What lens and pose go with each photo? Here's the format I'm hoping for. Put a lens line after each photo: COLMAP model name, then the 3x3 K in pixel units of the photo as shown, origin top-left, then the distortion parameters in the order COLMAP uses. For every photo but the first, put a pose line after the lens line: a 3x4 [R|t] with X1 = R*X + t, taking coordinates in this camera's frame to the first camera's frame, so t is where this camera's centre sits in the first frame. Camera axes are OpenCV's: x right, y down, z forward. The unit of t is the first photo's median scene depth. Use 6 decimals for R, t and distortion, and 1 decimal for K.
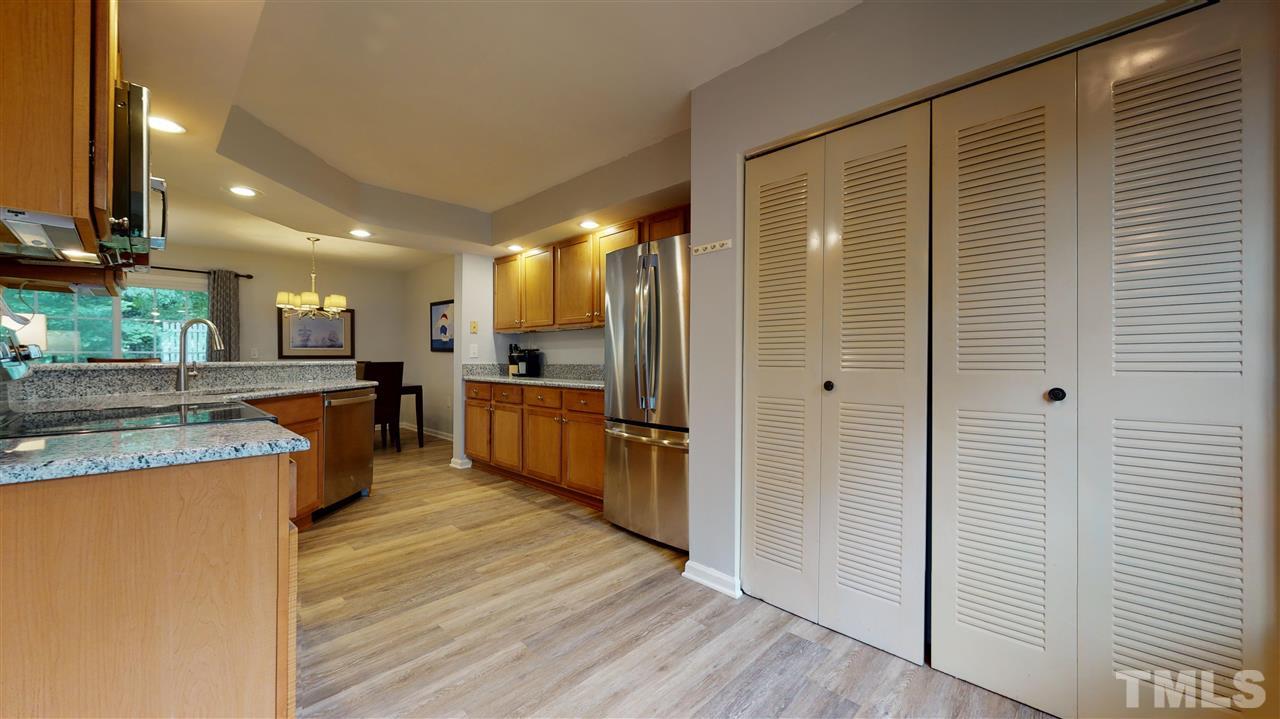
lens RADIAL K [[465.2, 0, 638.3], [0, 465.2, 359.5], [0, 0, 1]] dist [-0.002468, 0.000902]
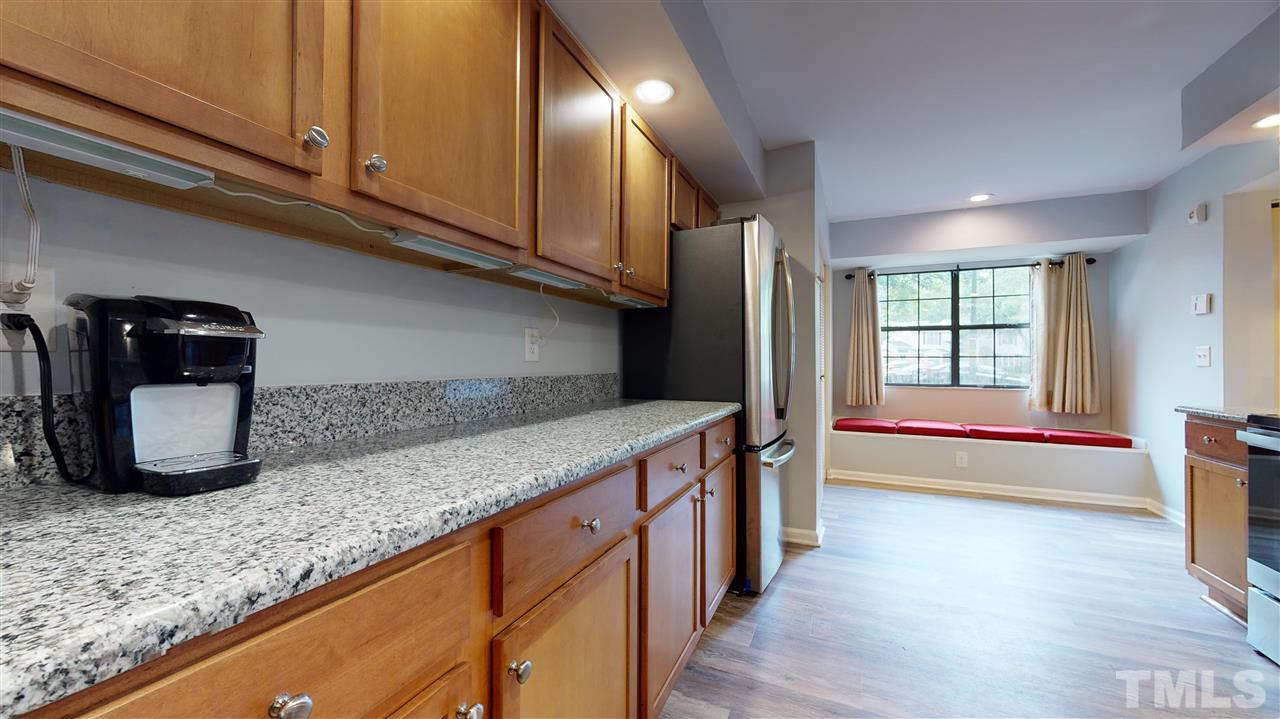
lens RADIAL K [[465.2, 0, 646.5], [0, 465.2, 358.8], [0, 0, 1]] dist [-0.002468, 0.000902]
pose [[-0.333937, 0.000657, 0.942595, -0.870788], [-0.008830, 0.999954, -0.003825, -0.006532], [-0.942554, -0.009600, -0.333915, 1.807157]]
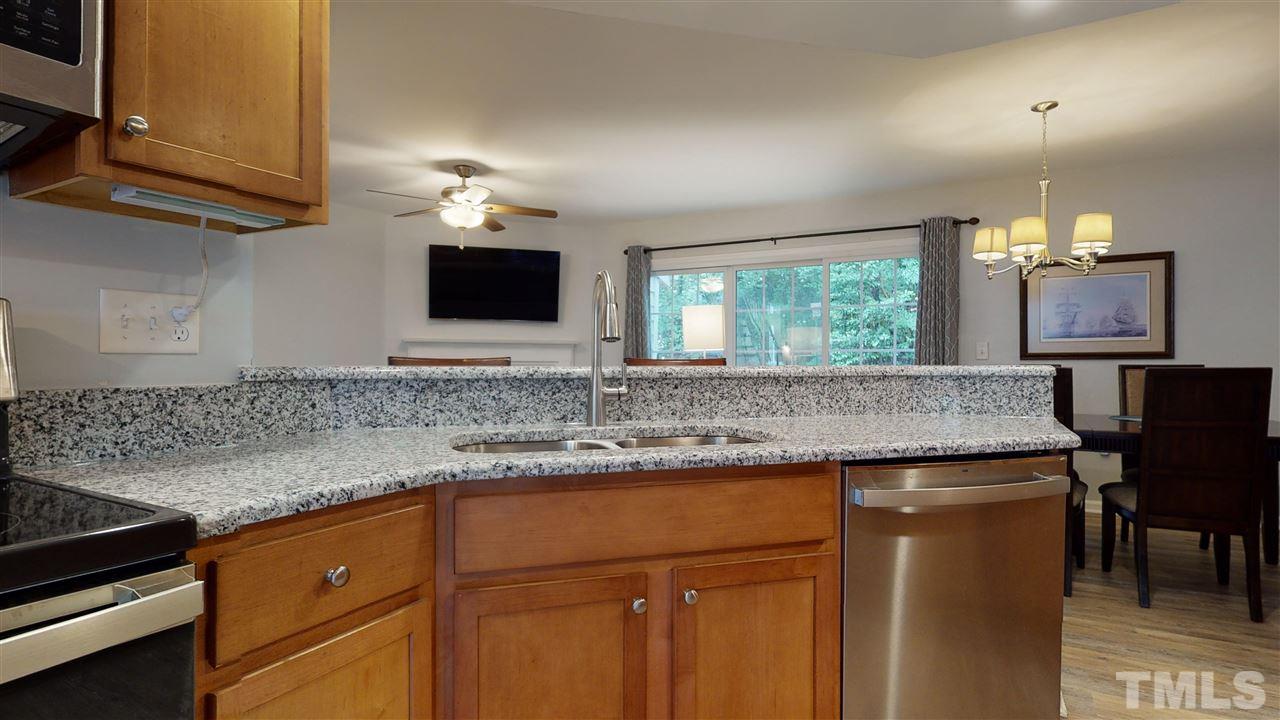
lens RADIAL K [[648.1, 0, 635.6], [0, 648.1, 360.6], [0, 0, 1]] dist [-0.002430, 0.000119]
pose [[0.238144, 0.003135, -0.971225, -0.344866], [-0.002593, 0.999993, 0.002591, -0.002588], [0.971226, 0.001902, 0.238150, 0.966803]]
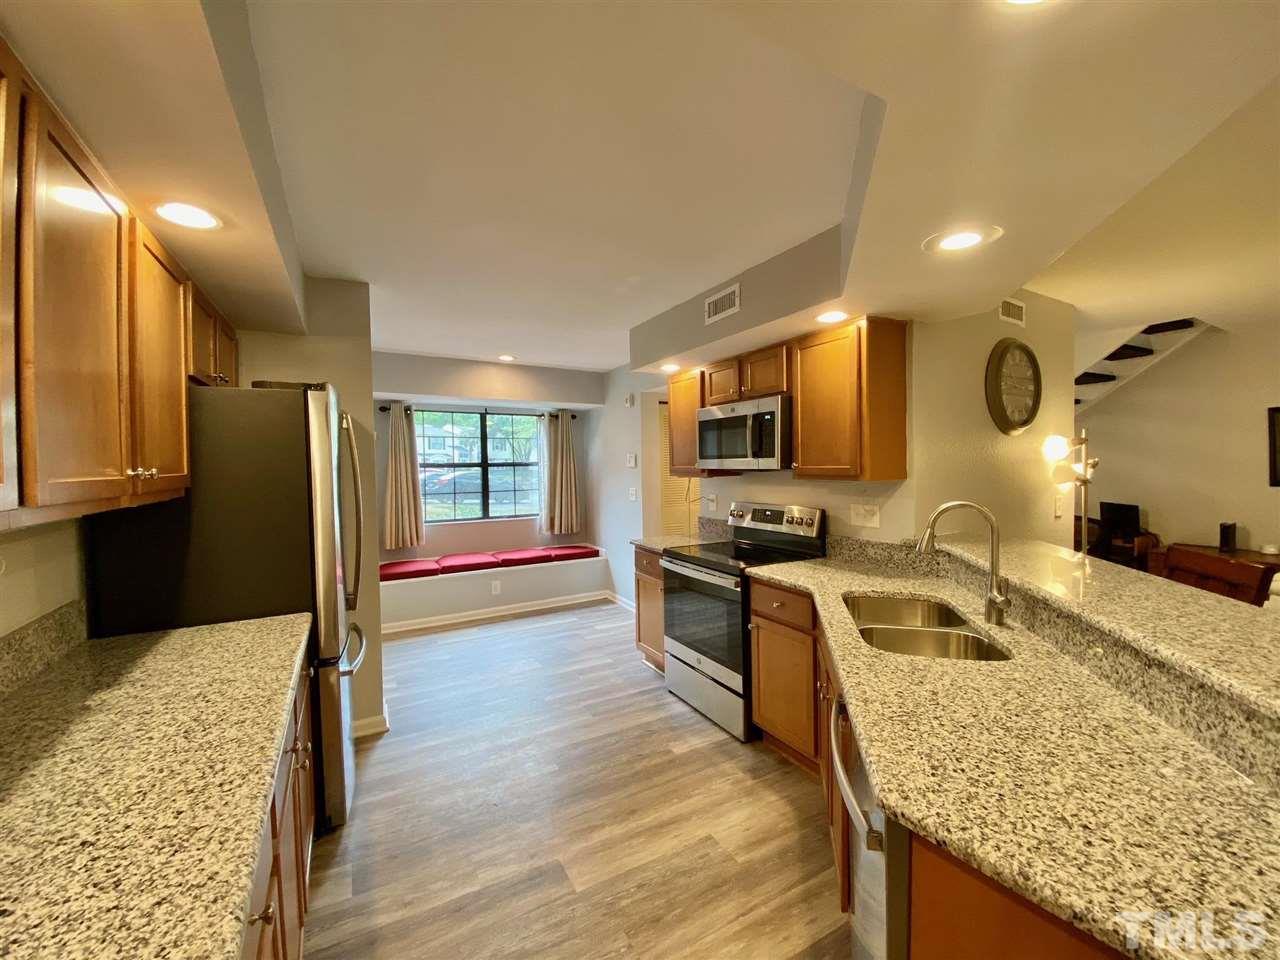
lens RADIAL K [[504.6, 0, 640.1], [0, 504.6, 468.9], [0, 0, 1]] dist [-0.007593, -0.003189]
pose [[-0.957197, 0.005704, 0.289381, -0.819029], [0.009008, 0.999909, 0.010085, -0.159307], [-0.289297, 0.012260, -0.957161, 1.950037]]
